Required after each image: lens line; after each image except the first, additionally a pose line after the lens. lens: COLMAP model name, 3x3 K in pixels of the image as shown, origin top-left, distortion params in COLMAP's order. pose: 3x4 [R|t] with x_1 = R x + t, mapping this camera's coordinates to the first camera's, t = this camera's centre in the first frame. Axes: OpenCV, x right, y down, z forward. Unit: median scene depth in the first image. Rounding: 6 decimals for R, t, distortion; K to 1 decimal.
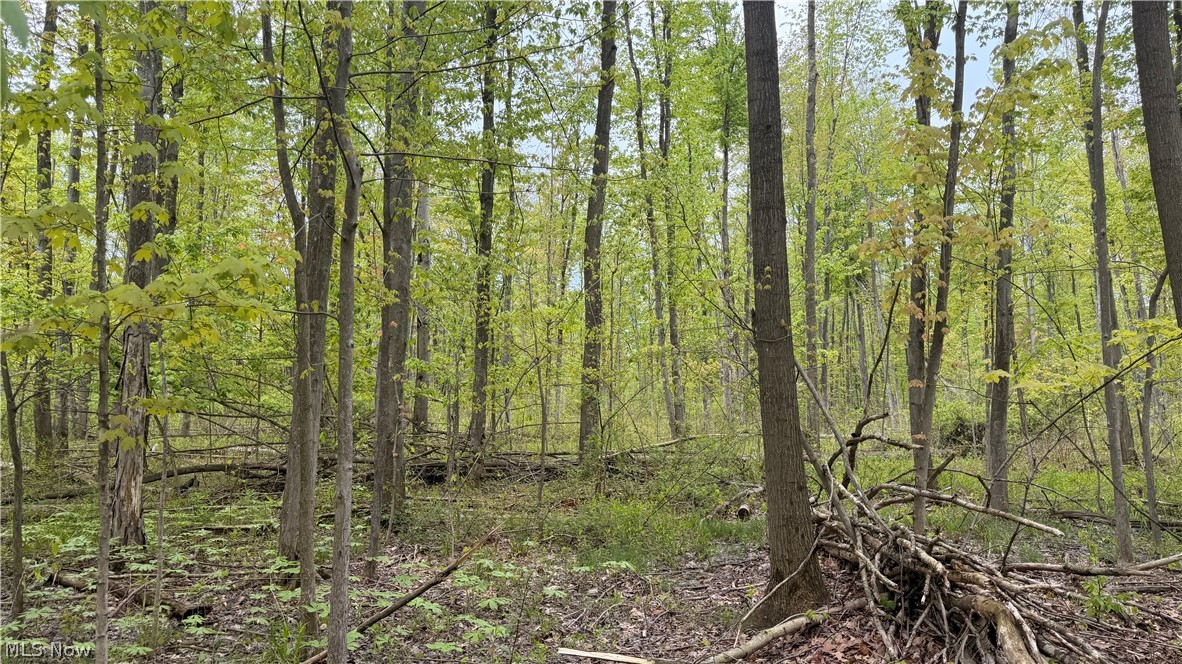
lens RADIAL K [[826.6, 0, 591.0], [0, 826.6, 332.0], [0, 0, 1]] dist [0.042620, -0.000566]
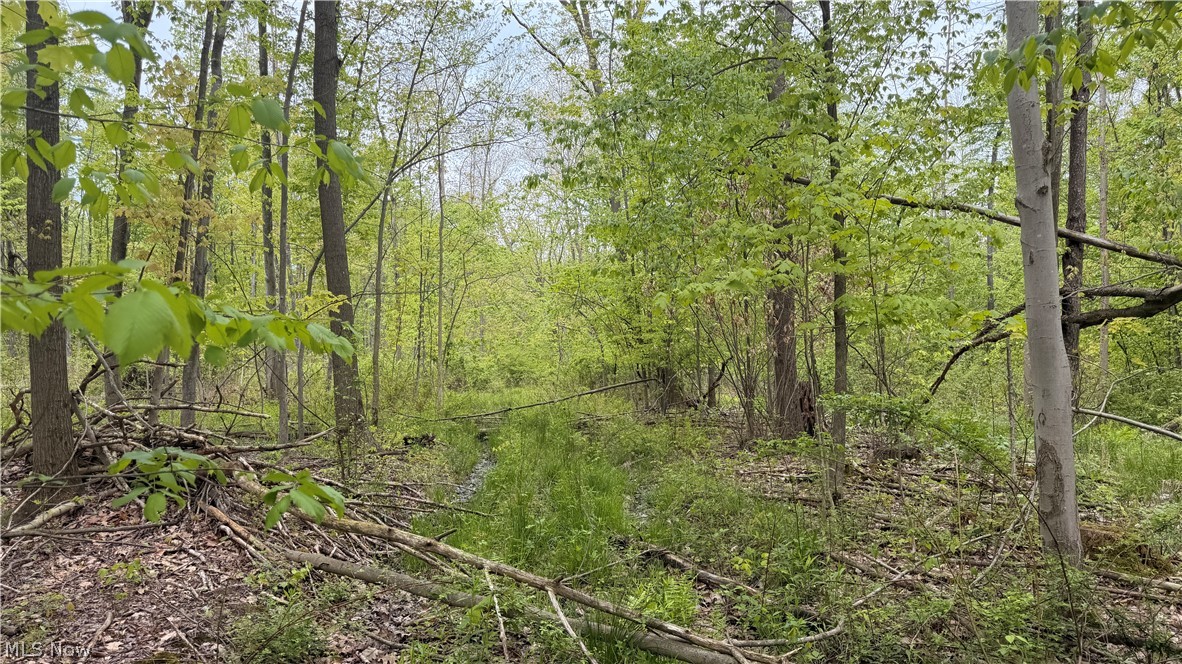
lens RADIAL K [[826.6, 0, 591.0], [0, 826.6, 332.0], [0, 0, 1]] dist [0.042620, -0.000566]
pose [[0.588783, 0.031449, 0.807679, -0.319900], [-0.075972, 0.996972, 0.016563, 0.002018], [-0.804713, -0.071113, 0.589390, -0.371967]]
